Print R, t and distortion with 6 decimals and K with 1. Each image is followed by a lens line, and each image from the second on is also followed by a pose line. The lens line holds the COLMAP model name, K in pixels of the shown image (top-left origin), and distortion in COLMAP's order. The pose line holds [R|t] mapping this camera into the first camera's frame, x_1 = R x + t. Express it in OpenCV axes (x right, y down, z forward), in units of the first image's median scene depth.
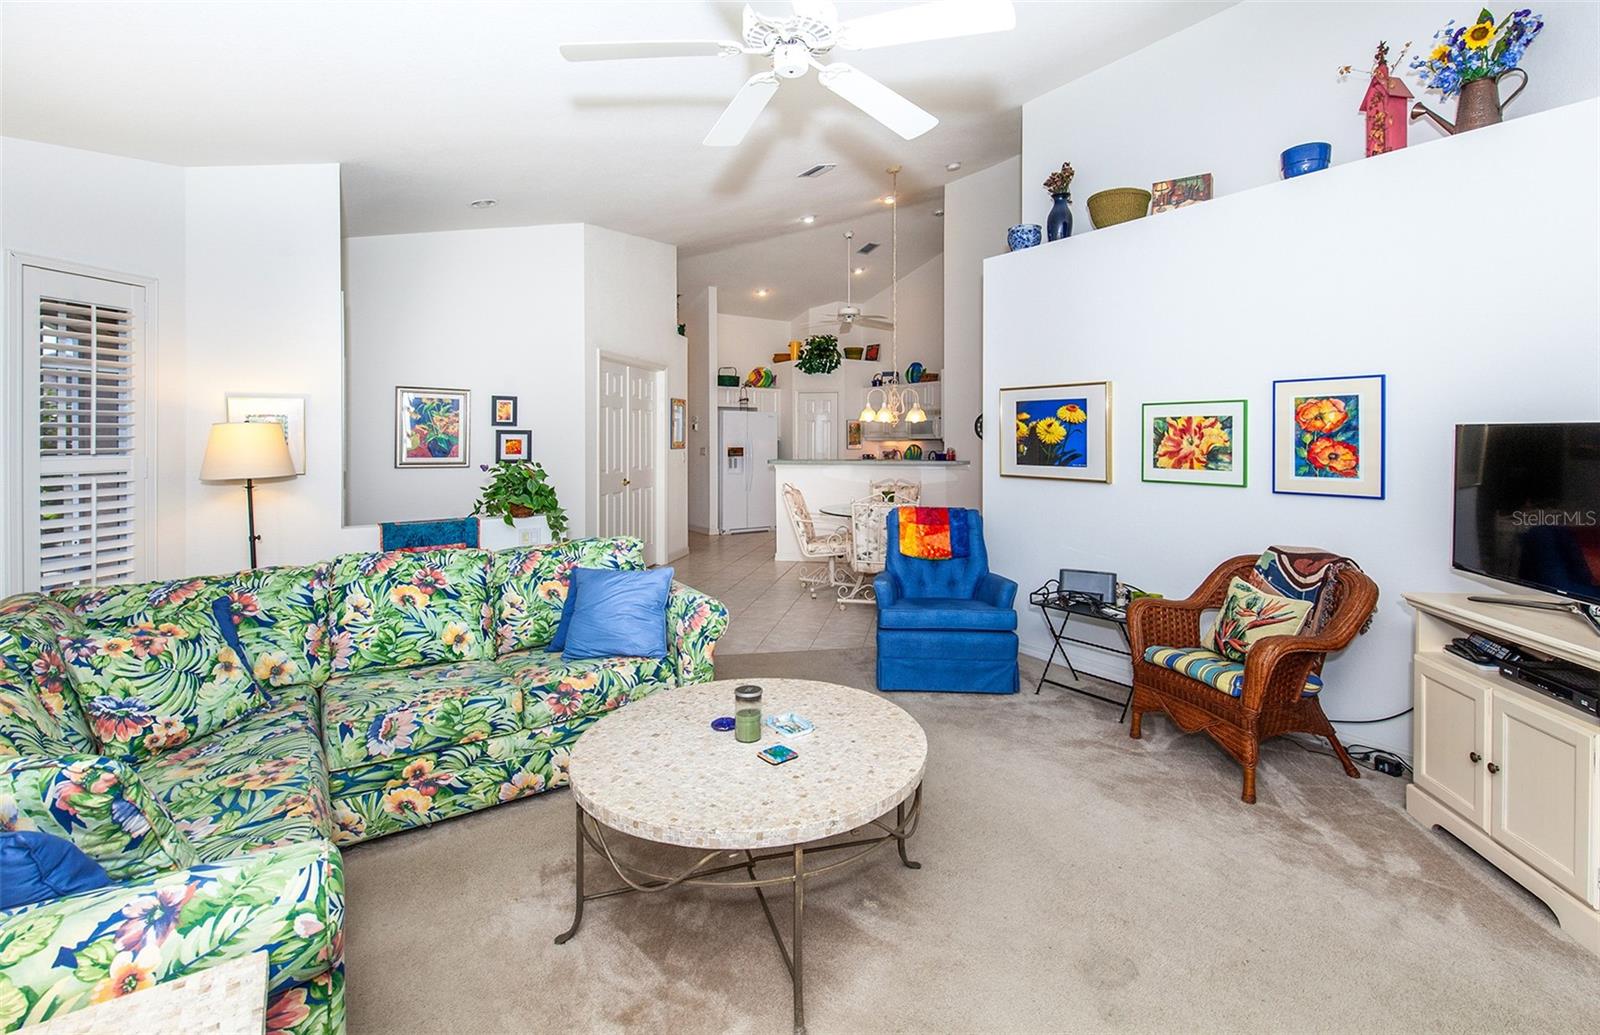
lens RADIAL K [[694.5, 0, 771.7], [0, 694.5, 430.1], [0, 0, 1]] dist [0.001674, -0.000922]
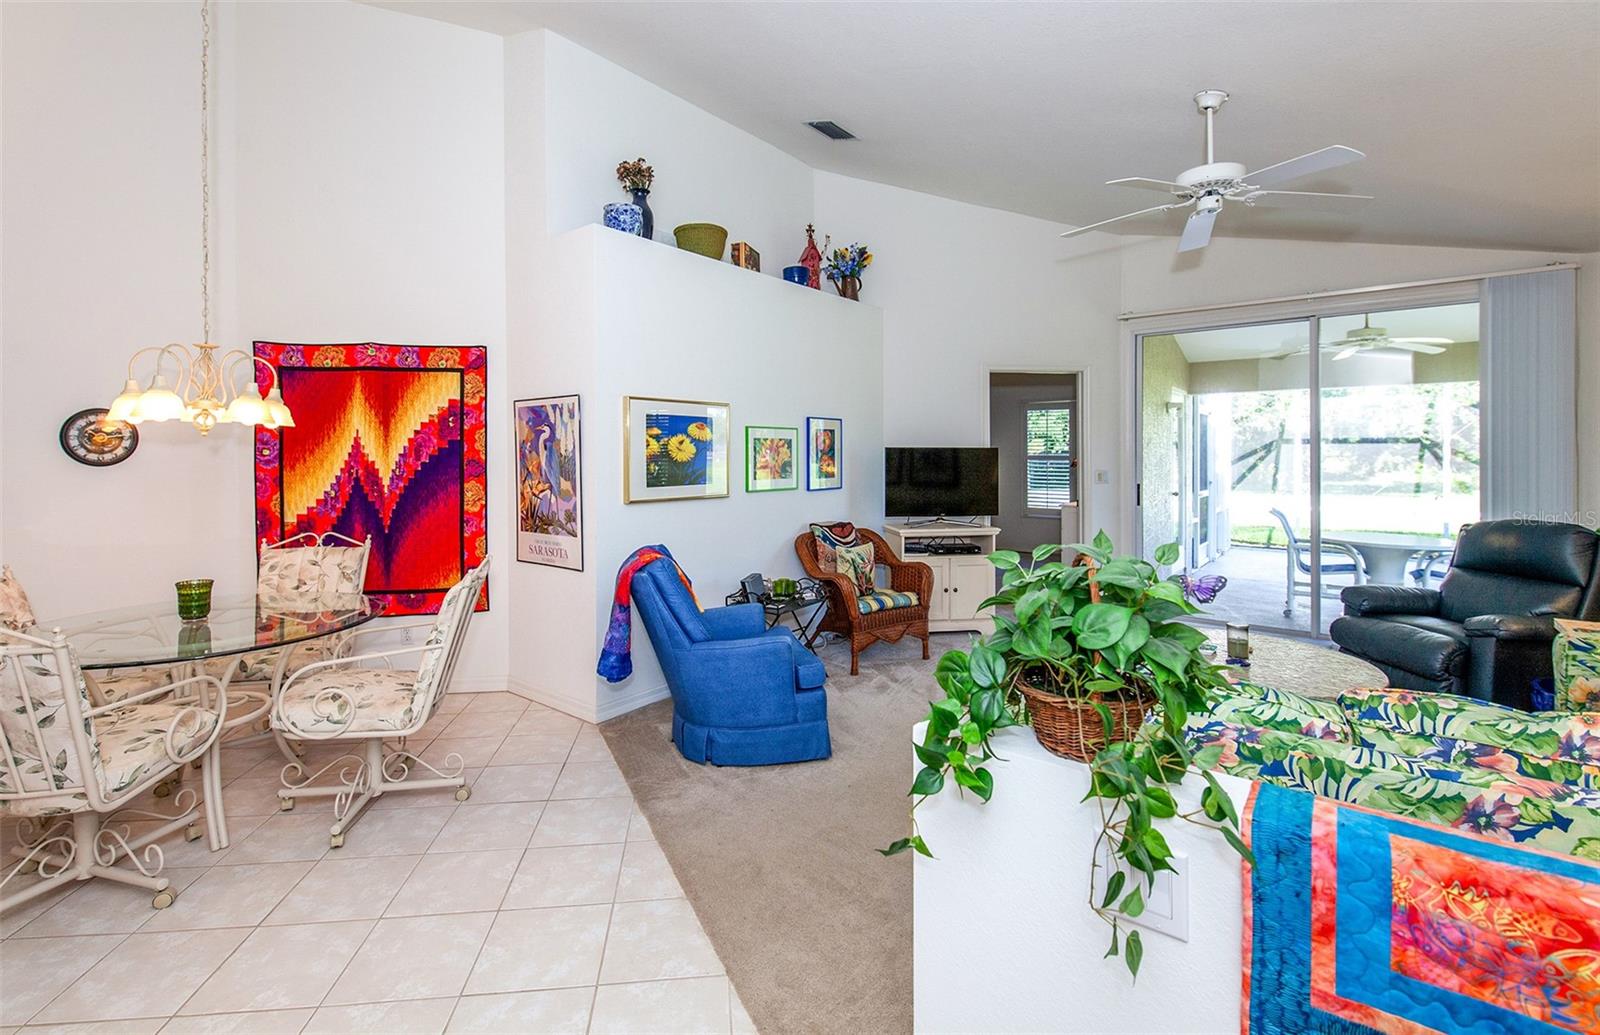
lens RADIAL K [[735.6, 0, 762.5], [0, 735.6, 449.7], [0, 0, 1]] dist [0.003842, -0.001976]
pose [[-0.325659, -0.001300, 0.945486, -0.557577], [-0.006418, 0.999979, -0.000836, 0.002809], [-0.945466, -0.006340, -0.325660, 1.172336]]
